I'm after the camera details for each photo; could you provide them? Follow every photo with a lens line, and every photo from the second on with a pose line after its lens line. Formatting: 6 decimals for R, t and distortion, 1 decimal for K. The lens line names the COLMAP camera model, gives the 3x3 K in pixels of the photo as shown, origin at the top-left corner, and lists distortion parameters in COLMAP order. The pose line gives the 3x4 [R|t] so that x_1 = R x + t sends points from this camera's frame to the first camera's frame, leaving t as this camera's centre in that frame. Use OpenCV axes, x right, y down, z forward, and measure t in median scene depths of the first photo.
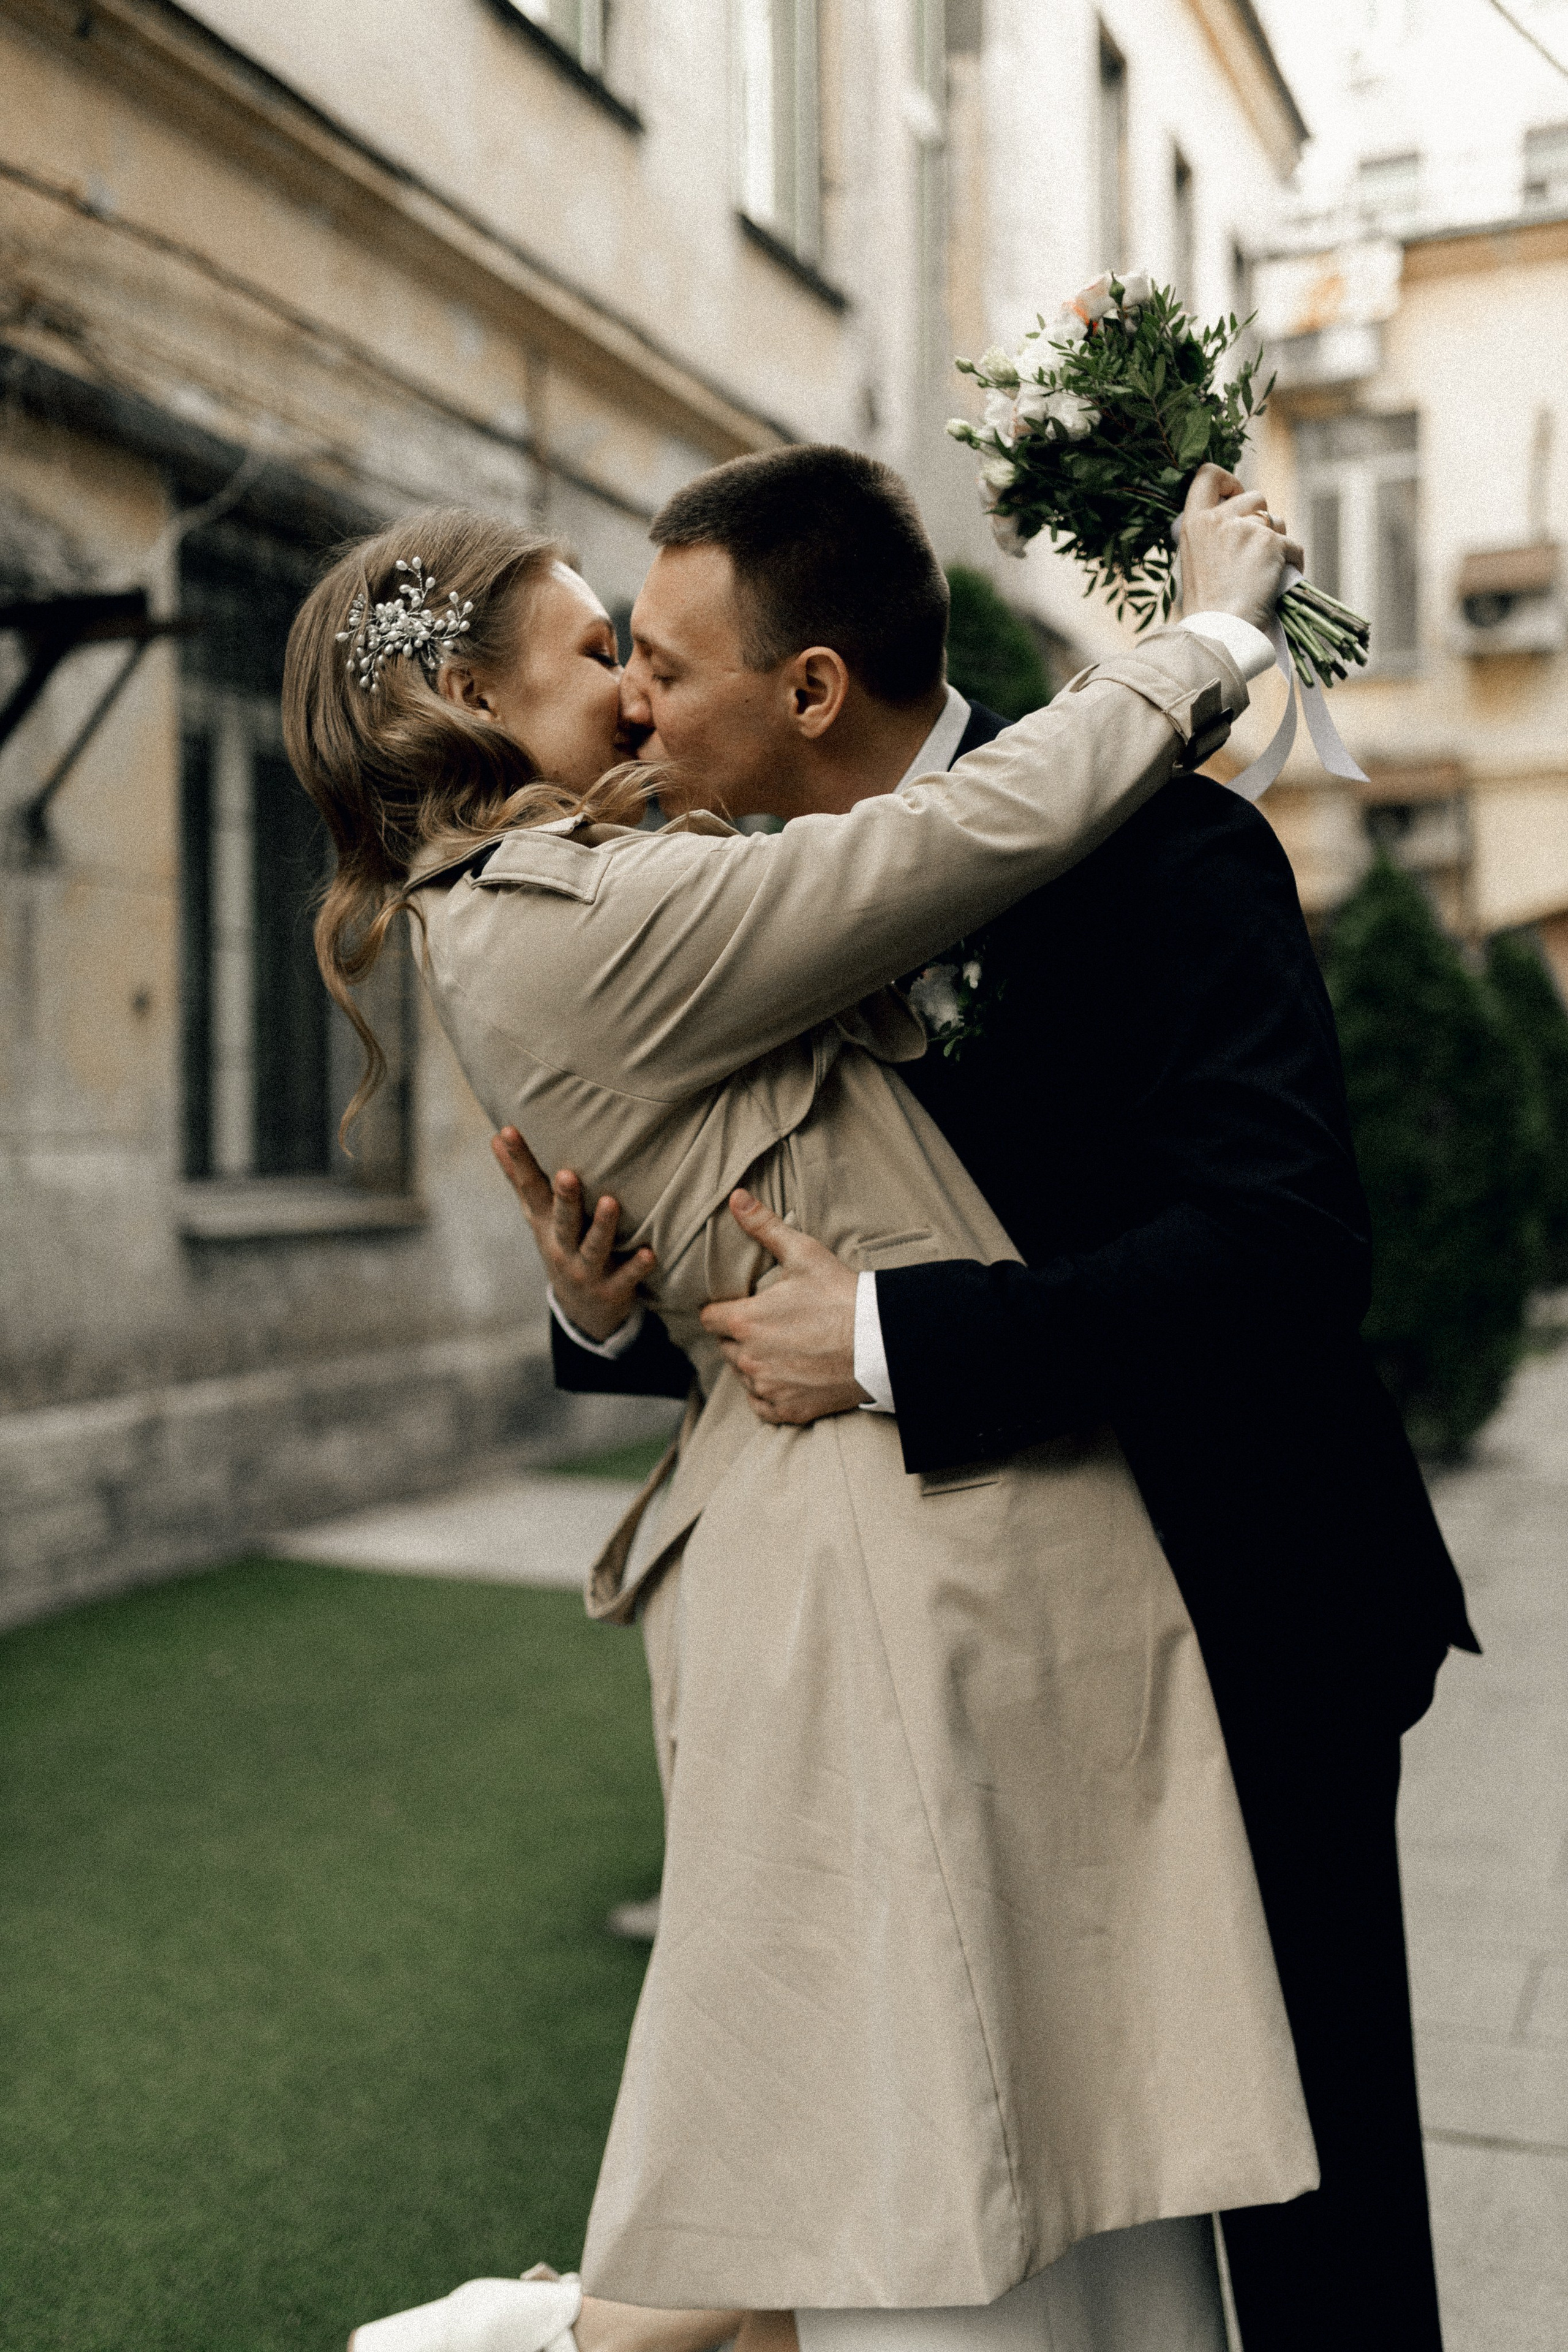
lens RADIAL K [[2284.4, 0, 784.0], [0, 2284.4, 1176.0], [0, 0, 1]] dist [0.001740, 0.016026]
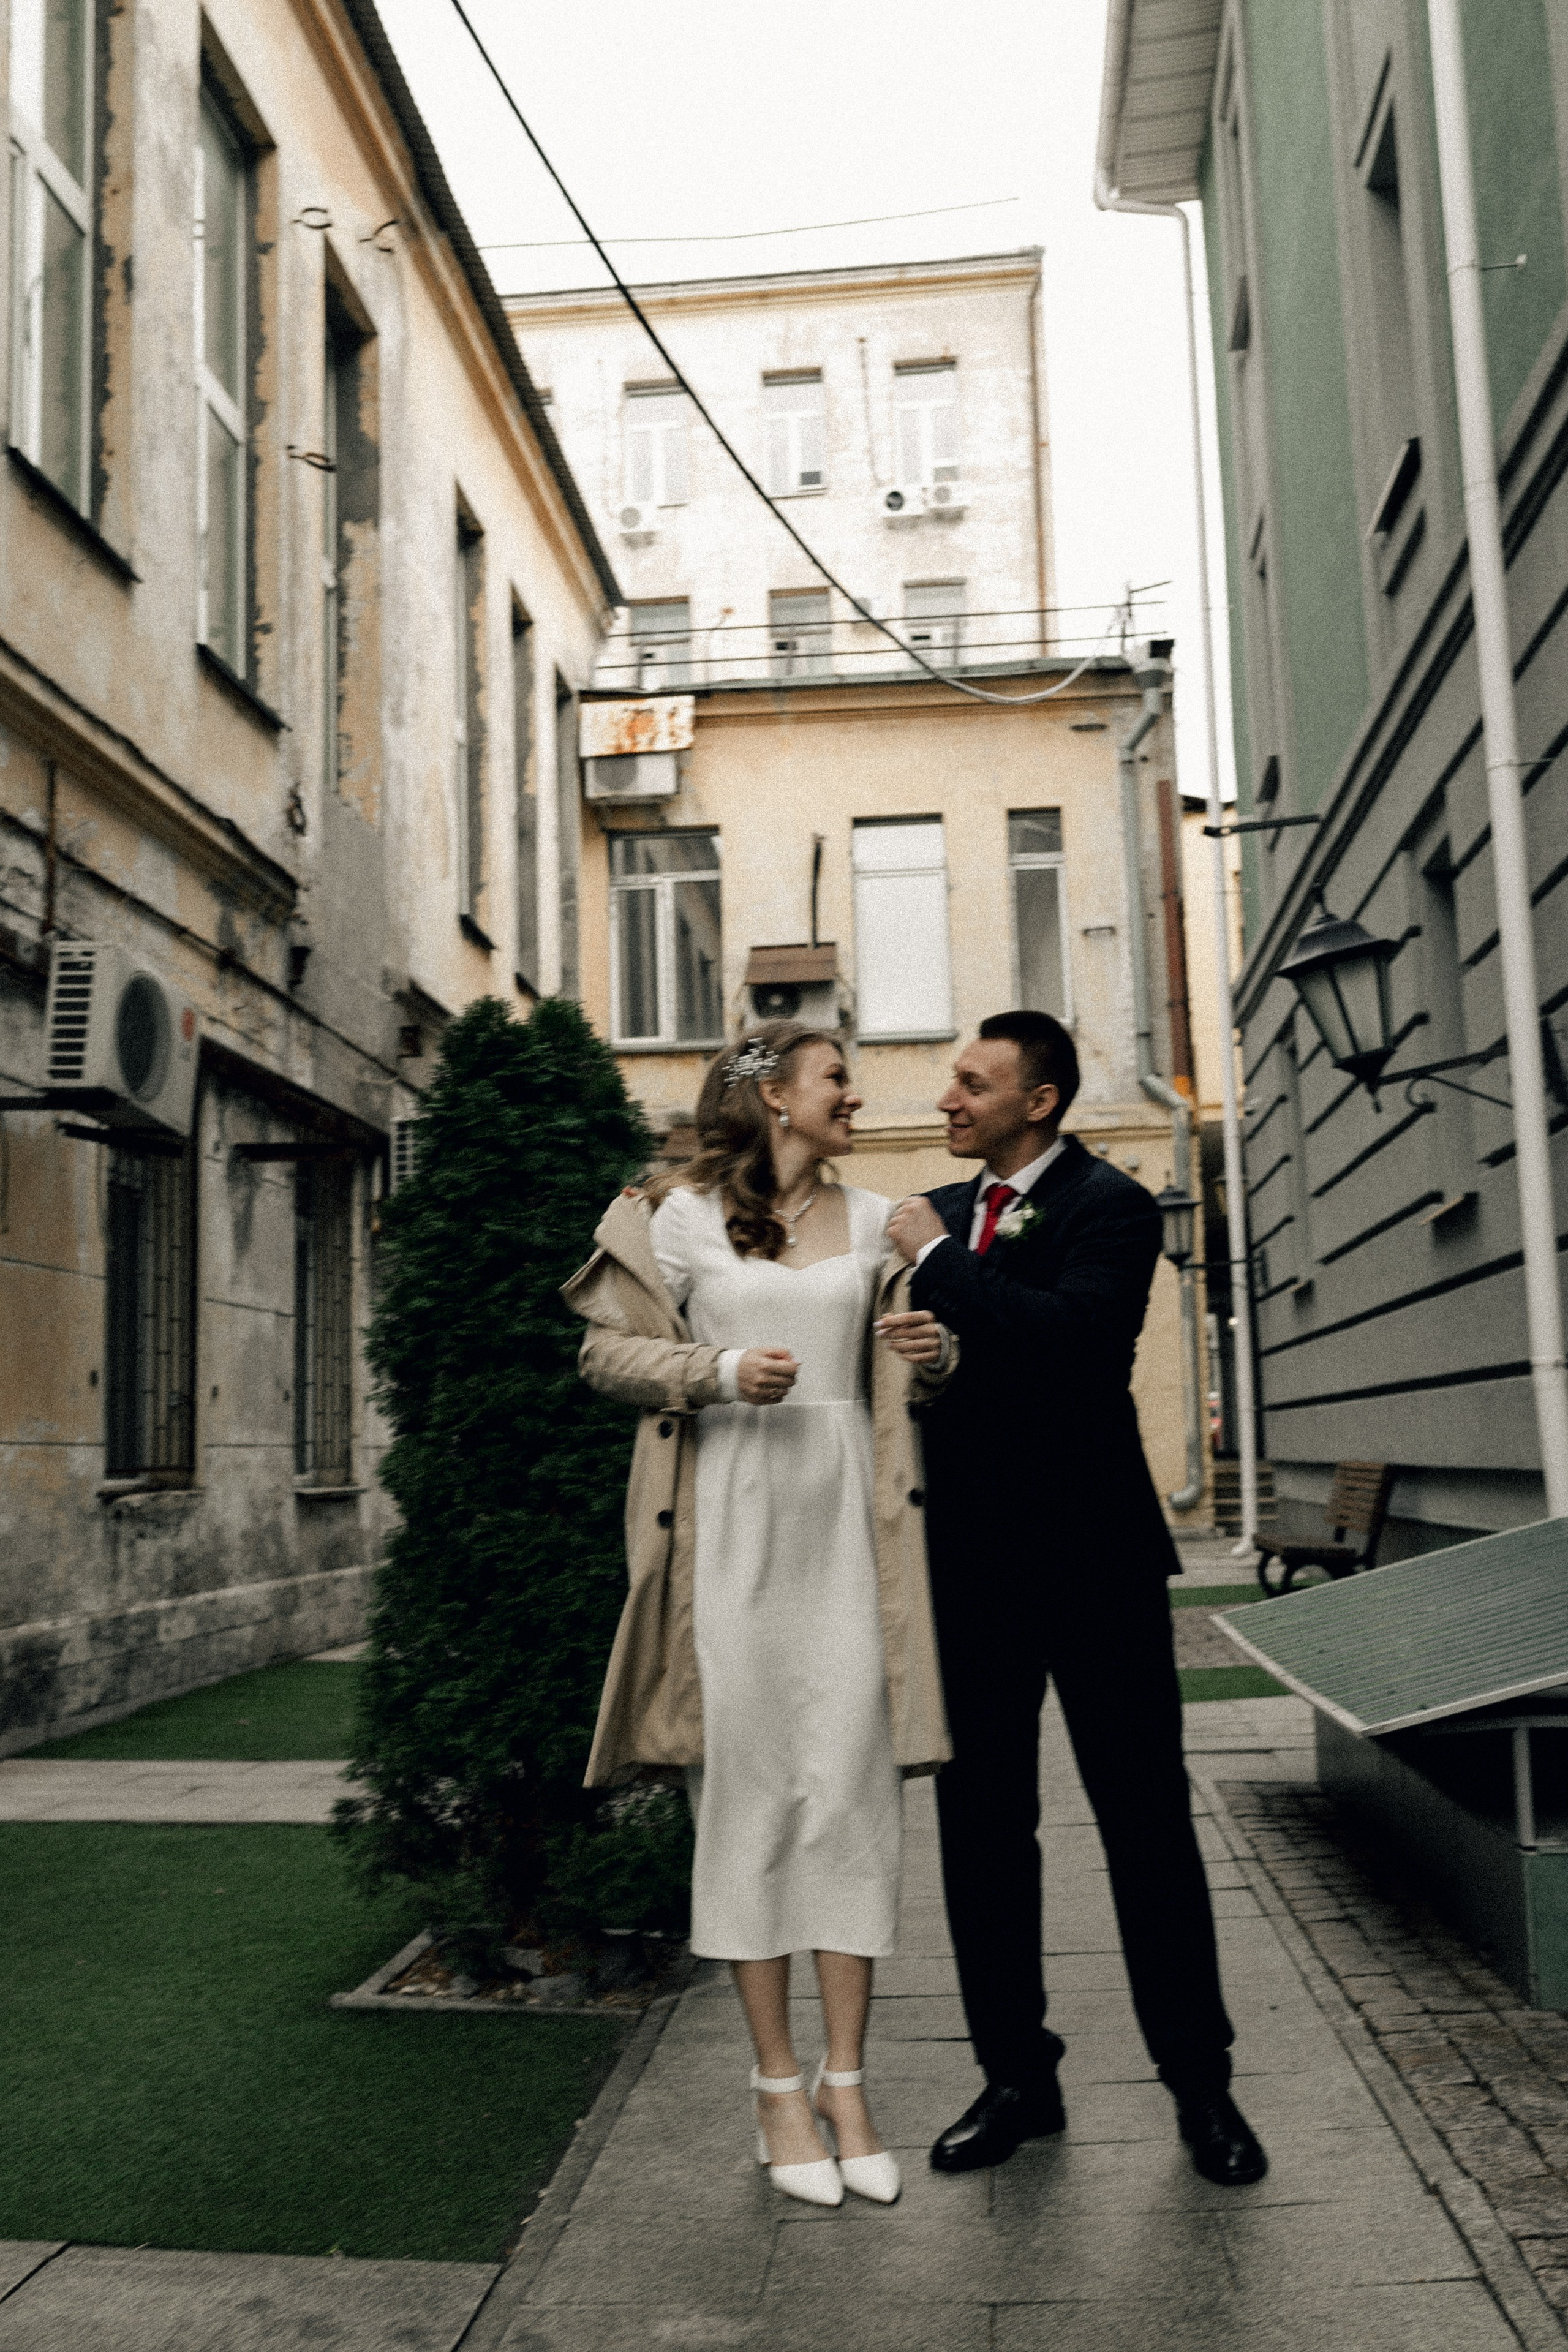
lens RADIAL K [[2261.7, 0, 802.4], [0, 2261.7, 1162.2], [0, 0, 1]] dist [0.000895, 0.001495]
pose [[0.947952, 0.018102, 0.317899, -0.117010], [0.033273, 0.987286, -0.155434, 0.034159], [-0.316670, 0.157922, 0.935297, -0.174706]]
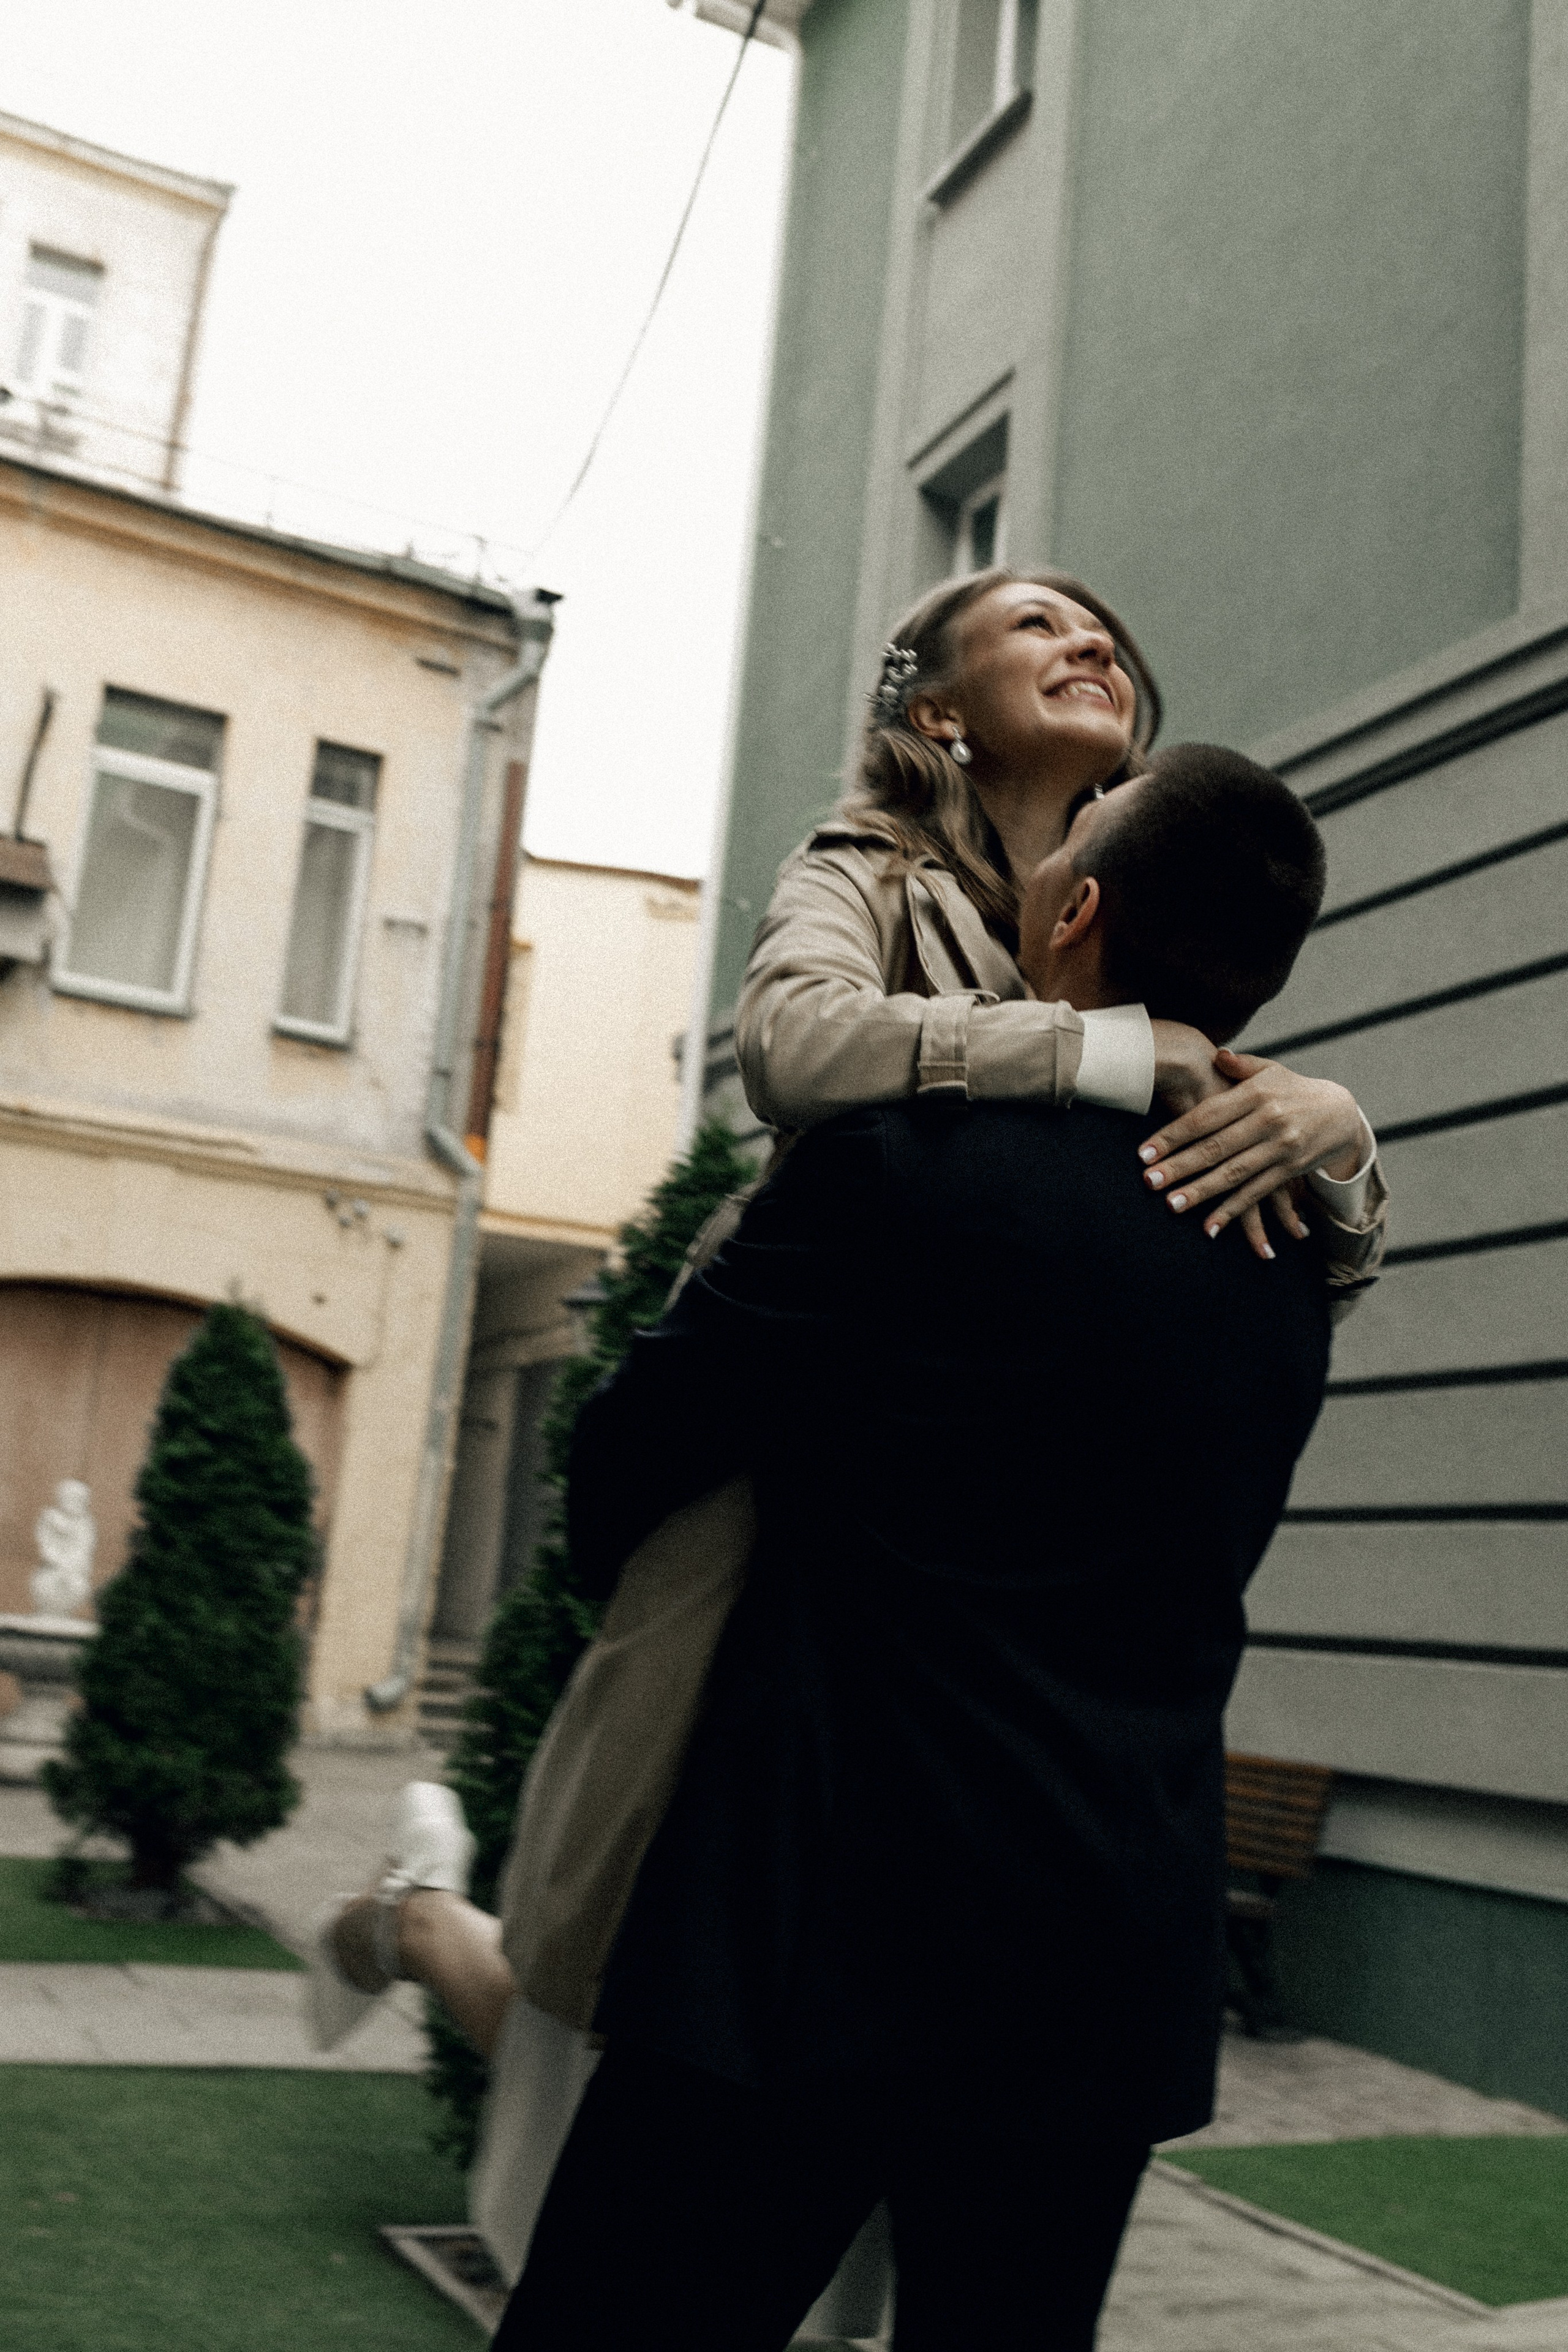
lens RADIAL K [[2261.7, 0, 802.4], [0, 2261.7, 1162.2], [0, 0, 1]] dist [0.000895, 0.001495]
pose [[0.637053, 0.220416, 0.738635, -0.166276], [-0.072327, 0.971110, -0.227409, -0.005451], [-0.767420, 0.091448, 0.634590, 0.747402]]
